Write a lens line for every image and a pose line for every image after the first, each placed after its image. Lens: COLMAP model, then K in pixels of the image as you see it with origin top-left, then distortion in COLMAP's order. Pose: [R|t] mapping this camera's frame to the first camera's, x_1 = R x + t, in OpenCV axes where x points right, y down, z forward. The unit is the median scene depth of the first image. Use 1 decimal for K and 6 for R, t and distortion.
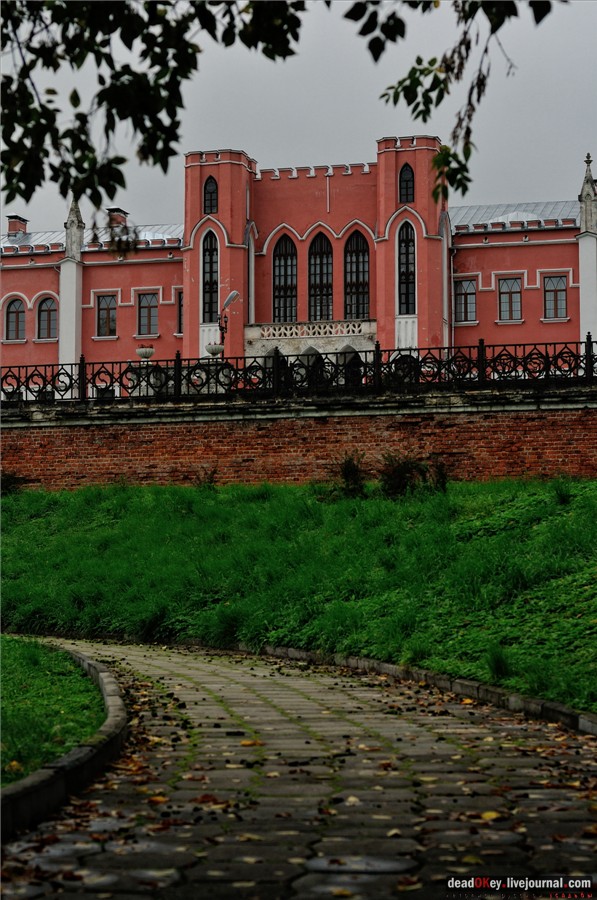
lens RADIAL K [[2373.8, 0, 298.5], [0, 2373.8, 450.0], [0, 0, 1]] dist [-0.083415, -0.790802]
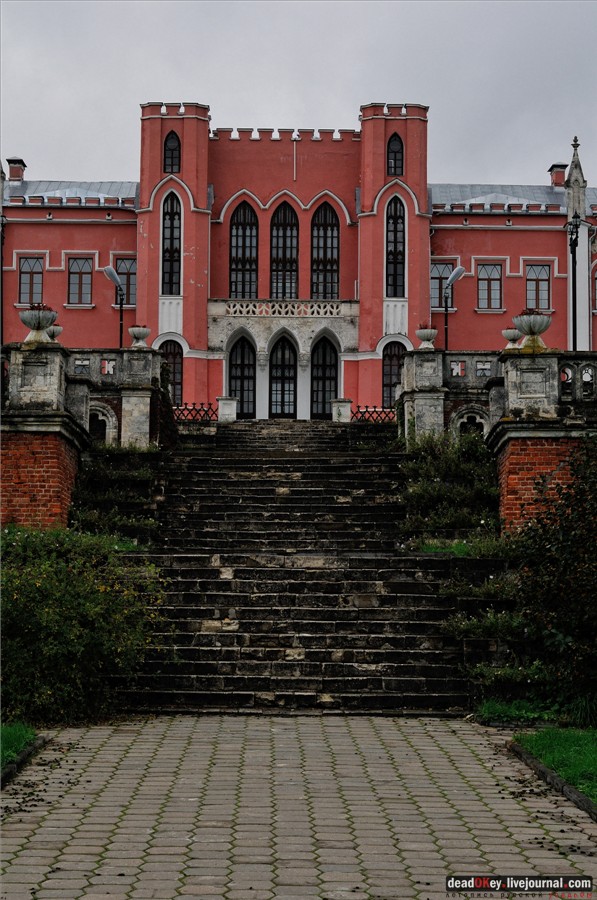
lens RADIAL K [[2373.8, 0, 298.5], [0, 2373.8, 450.0], [0, 0, 1]] dist [-0.083415, -0.790802]
pose [[0.947730, 0.031177, 0.317548, -0.272885], [-0.033126, 0.999451, 0.000736, 0.002520], [-0.317351, -0.011217, 0.948242, 0.135932]]
